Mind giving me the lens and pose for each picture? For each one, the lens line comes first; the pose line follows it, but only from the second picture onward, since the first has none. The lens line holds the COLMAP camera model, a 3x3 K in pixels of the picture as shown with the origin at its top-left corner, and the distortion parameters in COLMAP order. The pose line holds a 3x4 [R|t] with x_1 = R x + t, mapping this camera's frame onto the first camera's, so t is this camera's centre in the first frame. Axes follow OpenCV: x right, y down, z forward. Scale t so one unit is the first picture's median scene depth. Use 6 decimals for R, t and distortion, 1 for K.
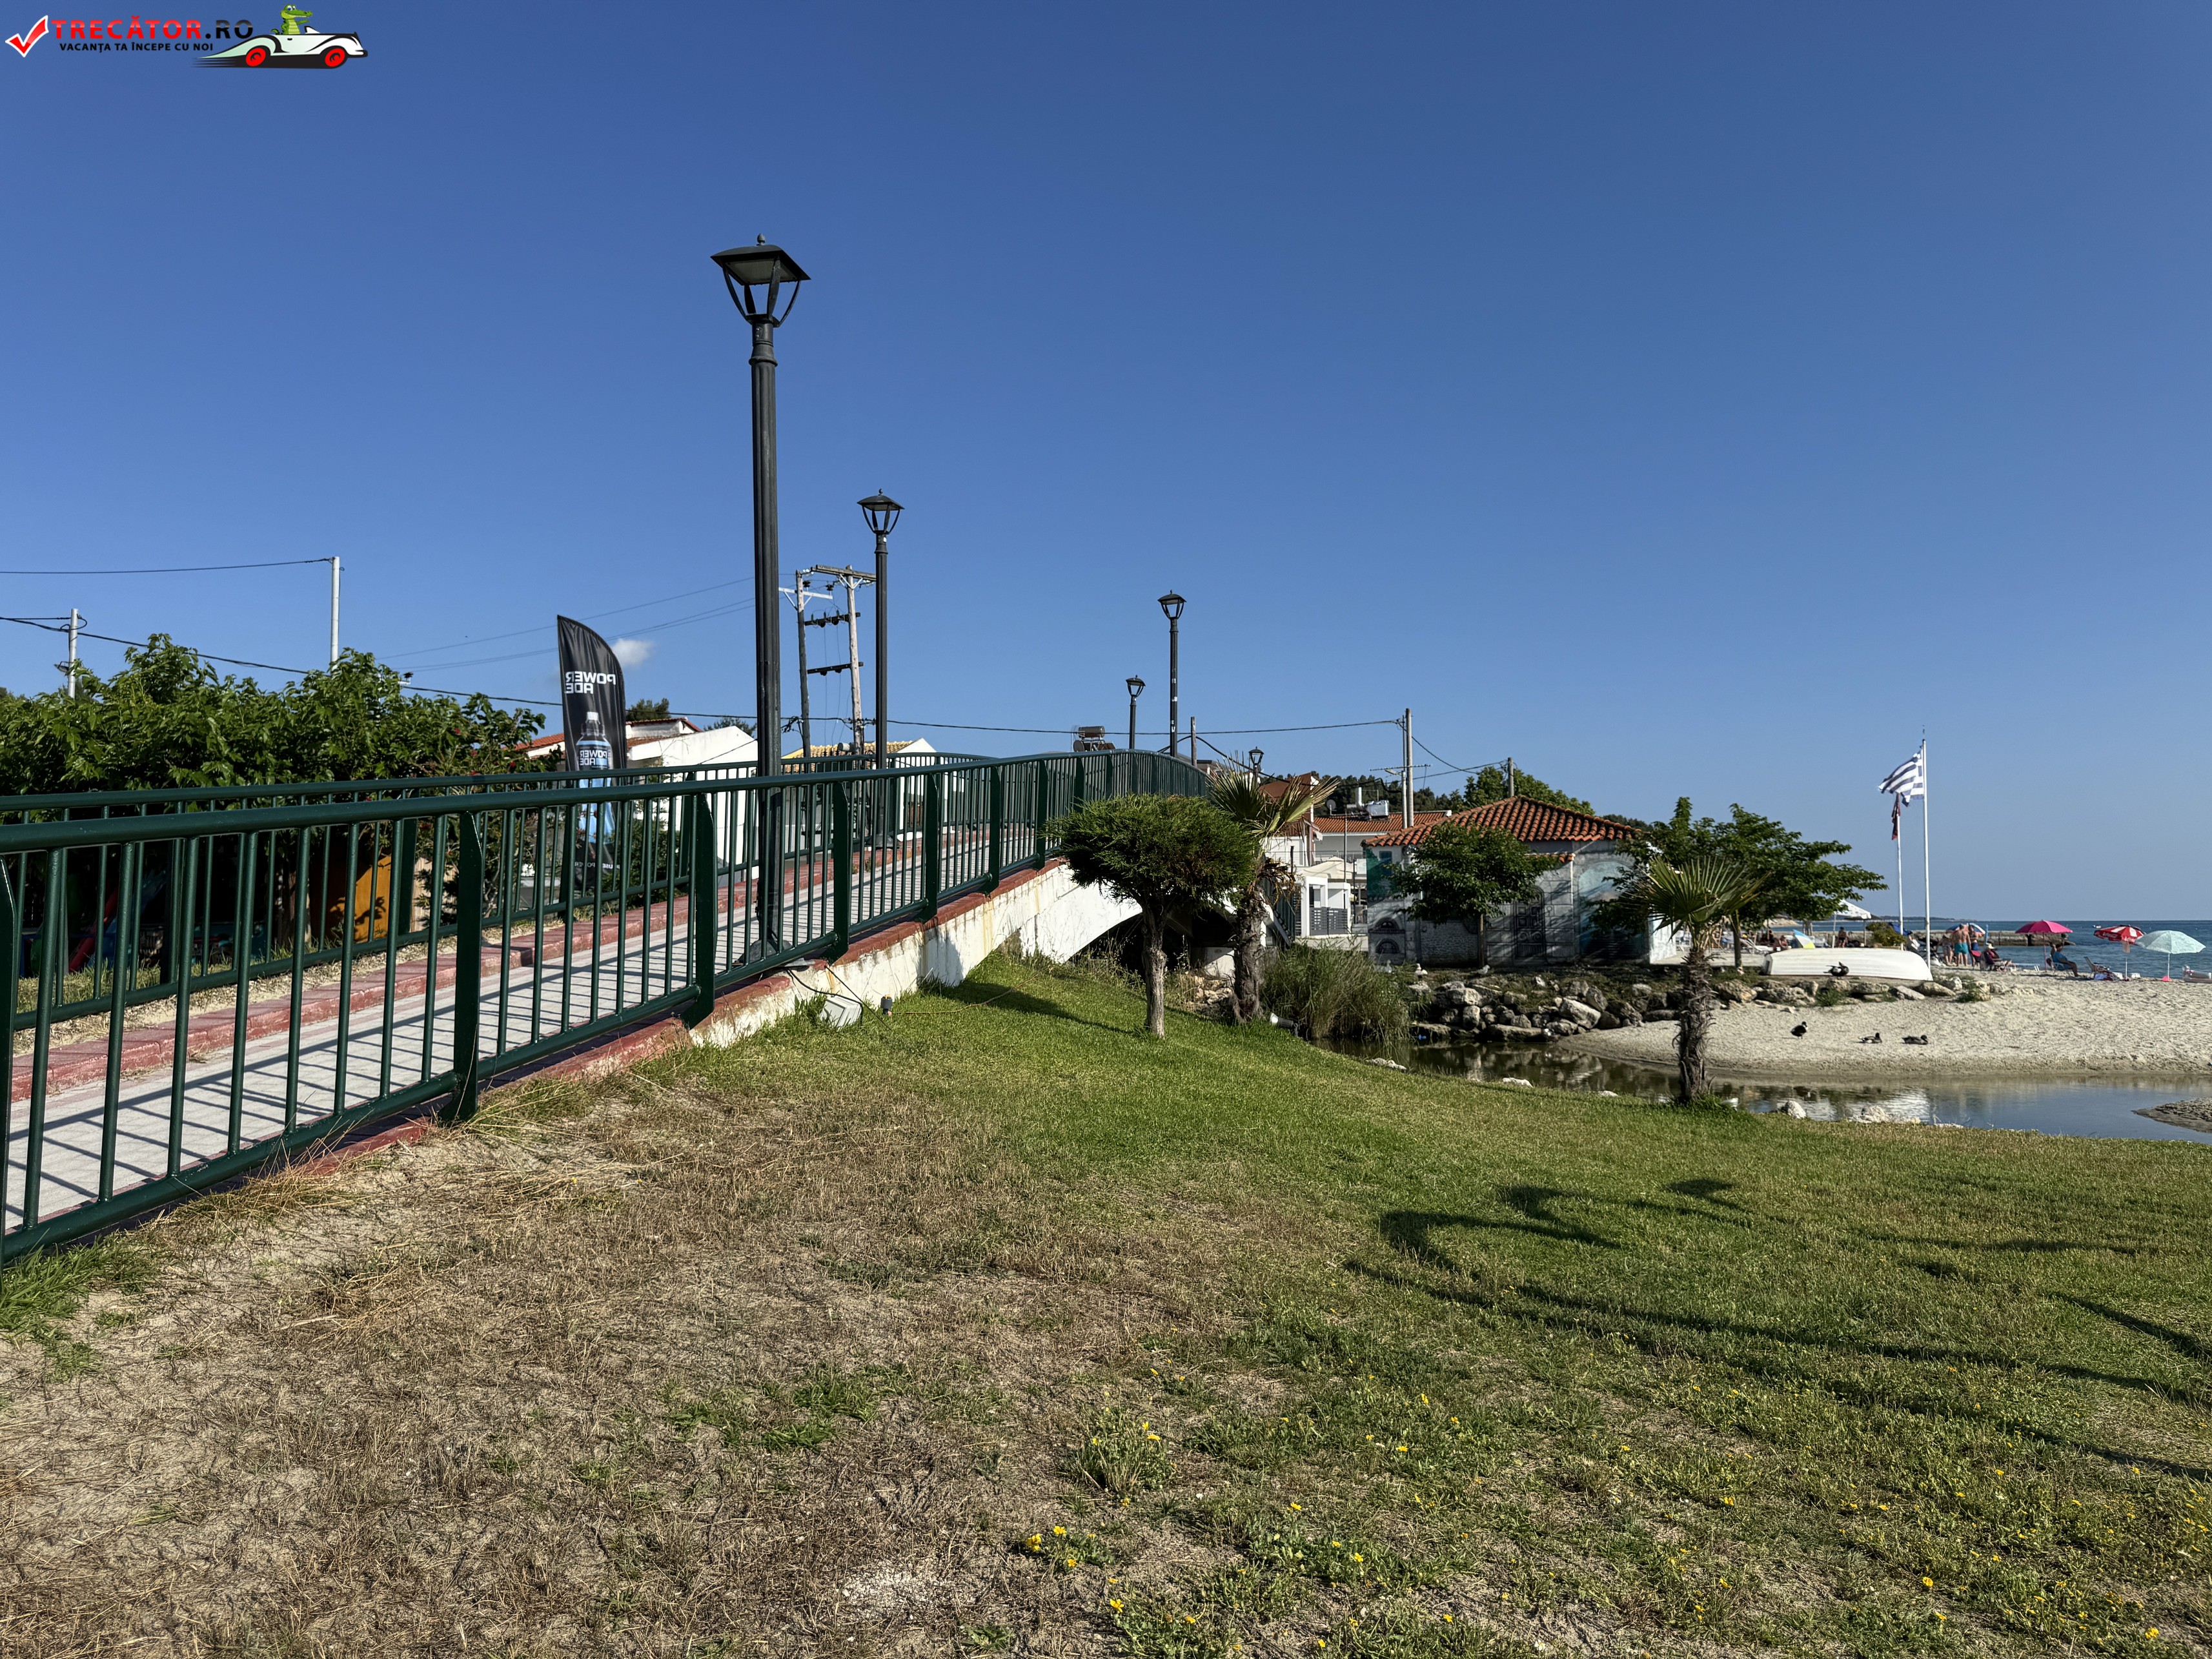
lens RADIAL K [[1497.9, 0, 1106.0], [0, 1497.9, 829.5], [0, 0, 1]] dist [0.149104, -0.285223]
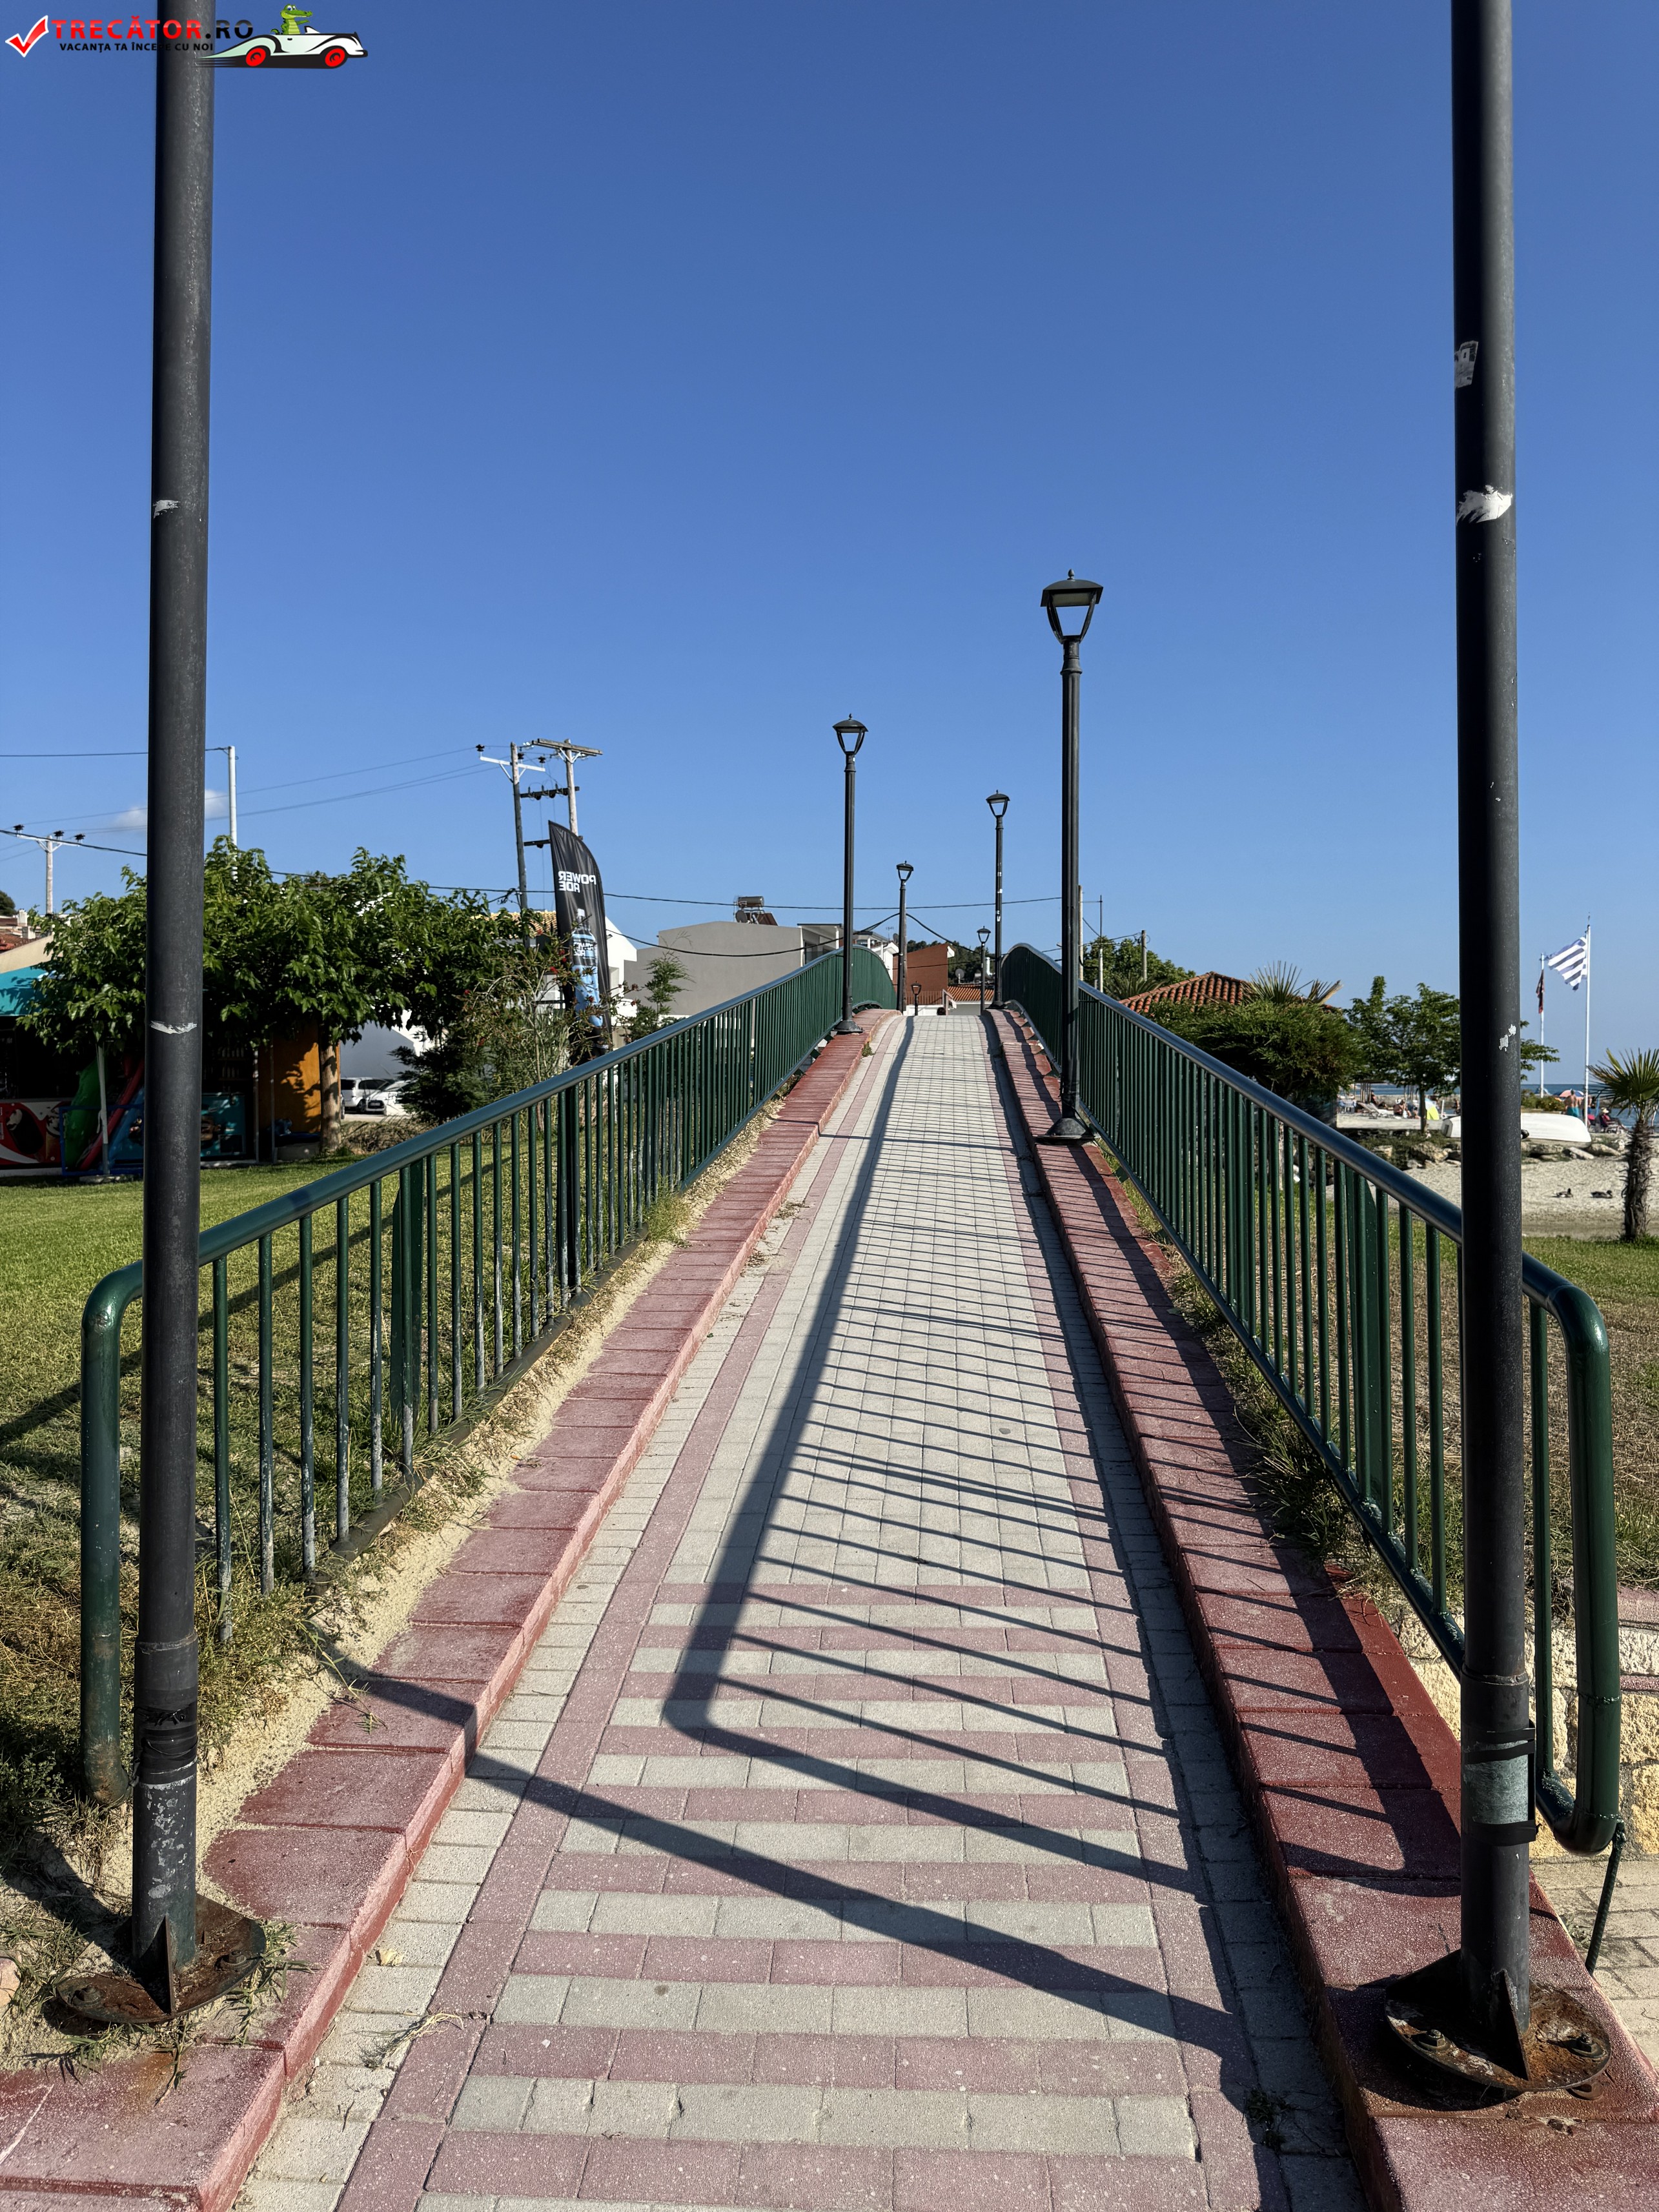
lens RADIAL K [[1497.9, 0, 829.5], [0, 1497.9, 1106.0], [0, 0, 1]] dist [0.149104, -0.285223]
pose [[0.996007, -0.000709, 0.089270, -0.118326], [-0.005934, 0.997231, 0.074133, -0.007384], [-0.089076, -0.074367, 0.993245, -0.062216]]
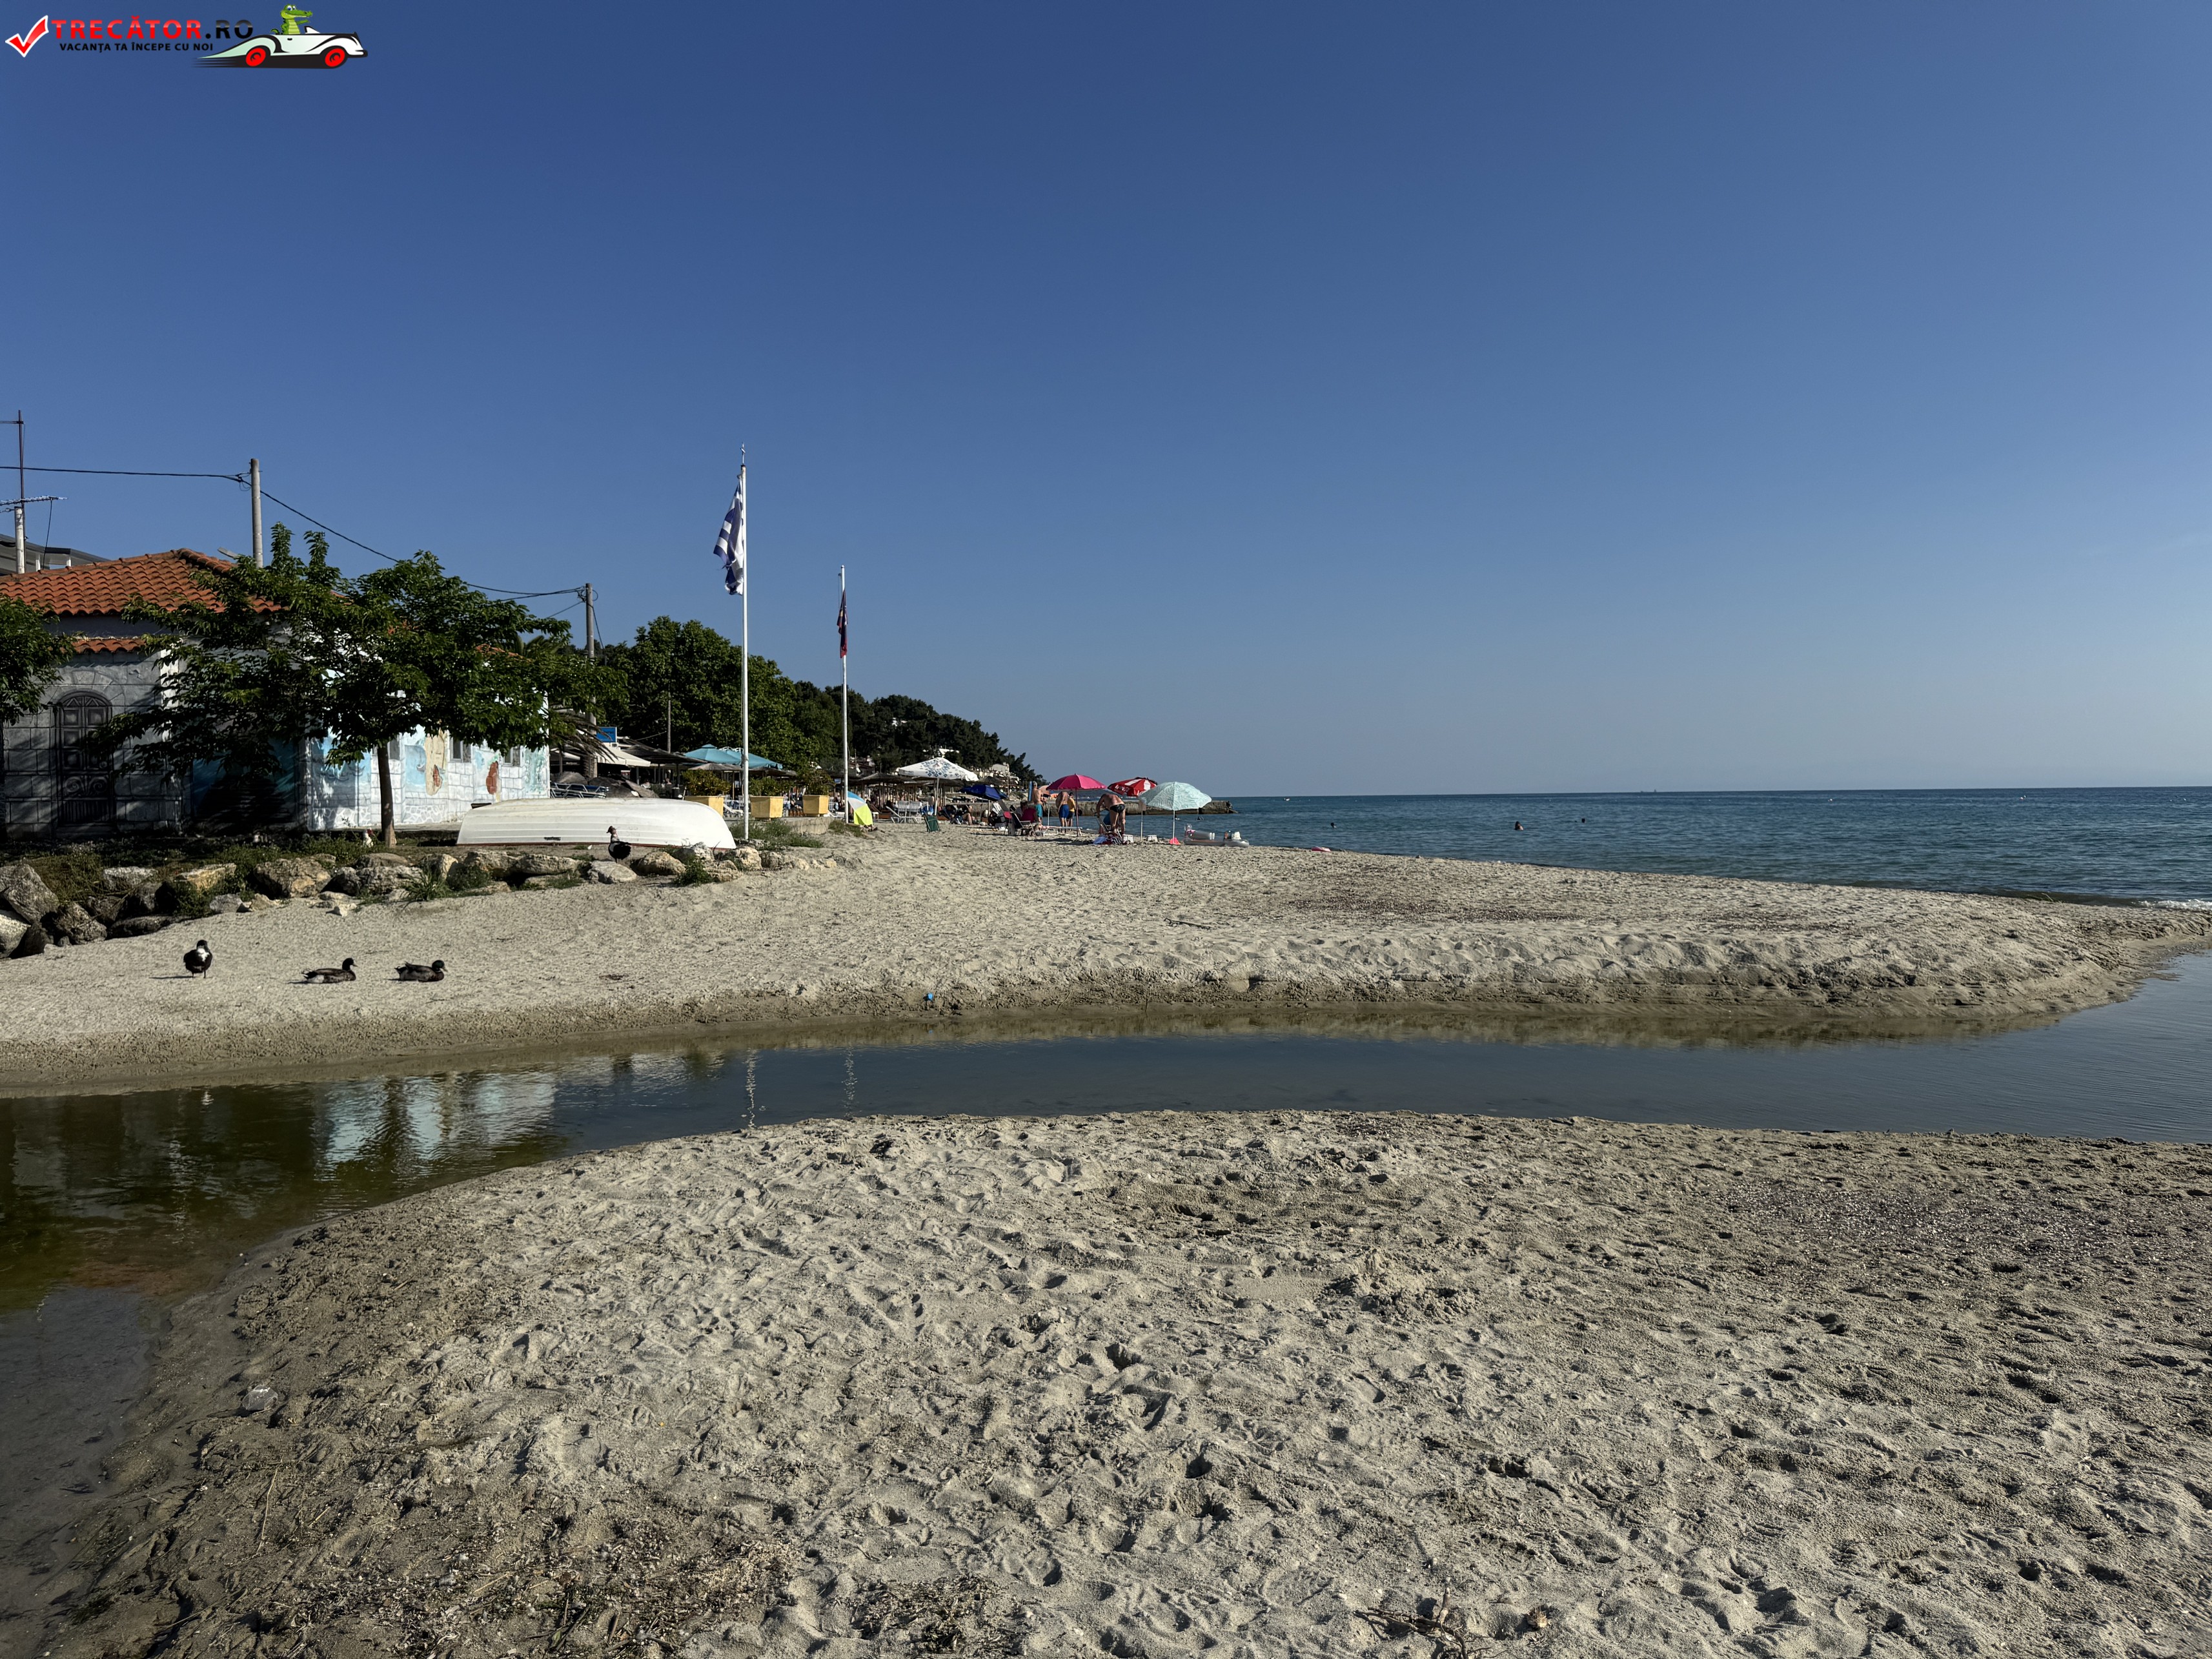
lens RADIAL K [[1497.9, 0, 1106.0], [0, 1497.9, 829.5], [0, 0, 1]] dist [0.149104, -0.285223]
pose [[0.898174, -0.016139, 0.439344, 0.414009], [-0.019616, 0.996860, 0.076721, 0.041225], [-0.439202, -0.077526, 0.895037, 0.380732]]
